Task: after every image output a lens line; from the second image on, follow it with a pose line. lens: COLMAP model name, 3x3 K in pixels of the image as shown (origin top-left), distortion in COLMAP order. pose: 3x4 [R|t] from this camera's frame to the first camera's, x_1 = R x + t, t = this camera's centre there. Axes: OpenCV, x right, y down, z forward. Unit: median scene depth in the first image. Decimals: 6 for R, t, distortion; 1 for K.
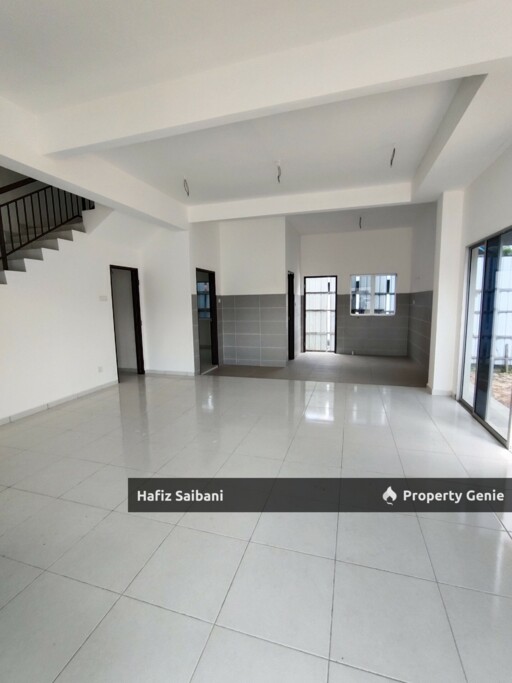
lens RADIAL K [[314.6, 0, 251.5], [0, 314.6, 341.8], [0, 0, 1]] dist [-0.005423, 0.003044]
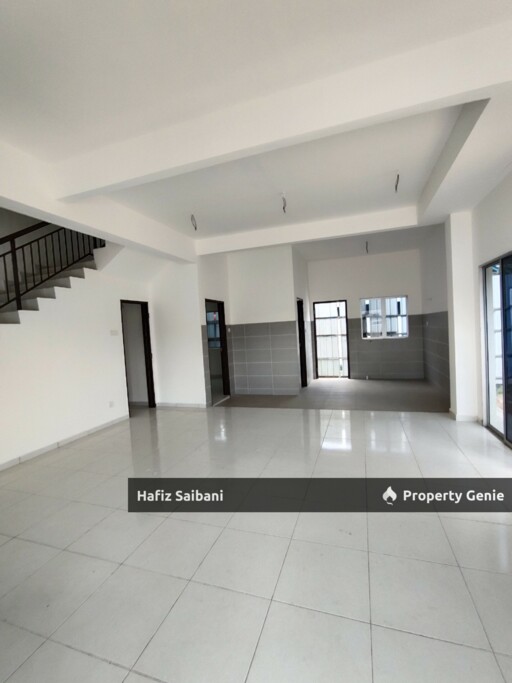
lens RADIAL K [[314.6, 0, 250.6], [0, 314.6, 343.2], [0, 0, 1]] dist [-0.005423, 0.003044]
pose [[0.998715, -0.038106, -0.033422, -0.002952], [0.035327, 0.996156, -0.080153, -0.008945], [0.036348, 0.078869, 0.996222, 0.015333]]
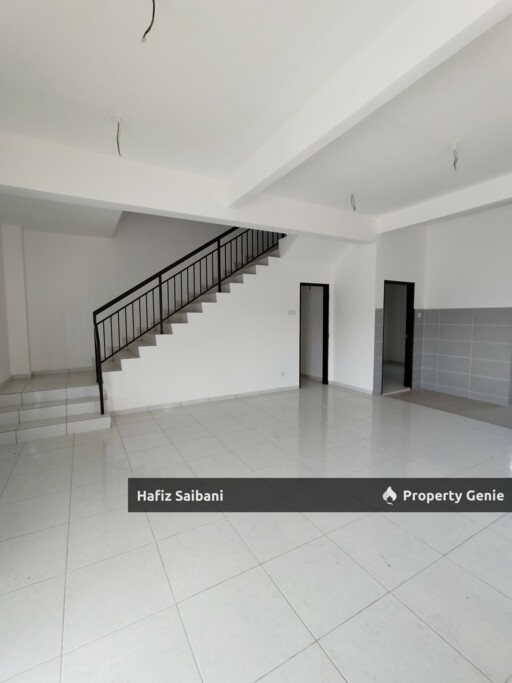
lens RADIAL K [[314.6, 0, 265.7], [0, 314.6, 342.2], [0, 0, 1]] dist [-0.005423, 0.003044]
pose [[0.736412, 0.072484, -0.672639, 0.225482], [-0.094367, 0.995530, 0.003965, -0.023930], [0.669920, 0.060555, 0.739960, 0.088586]]
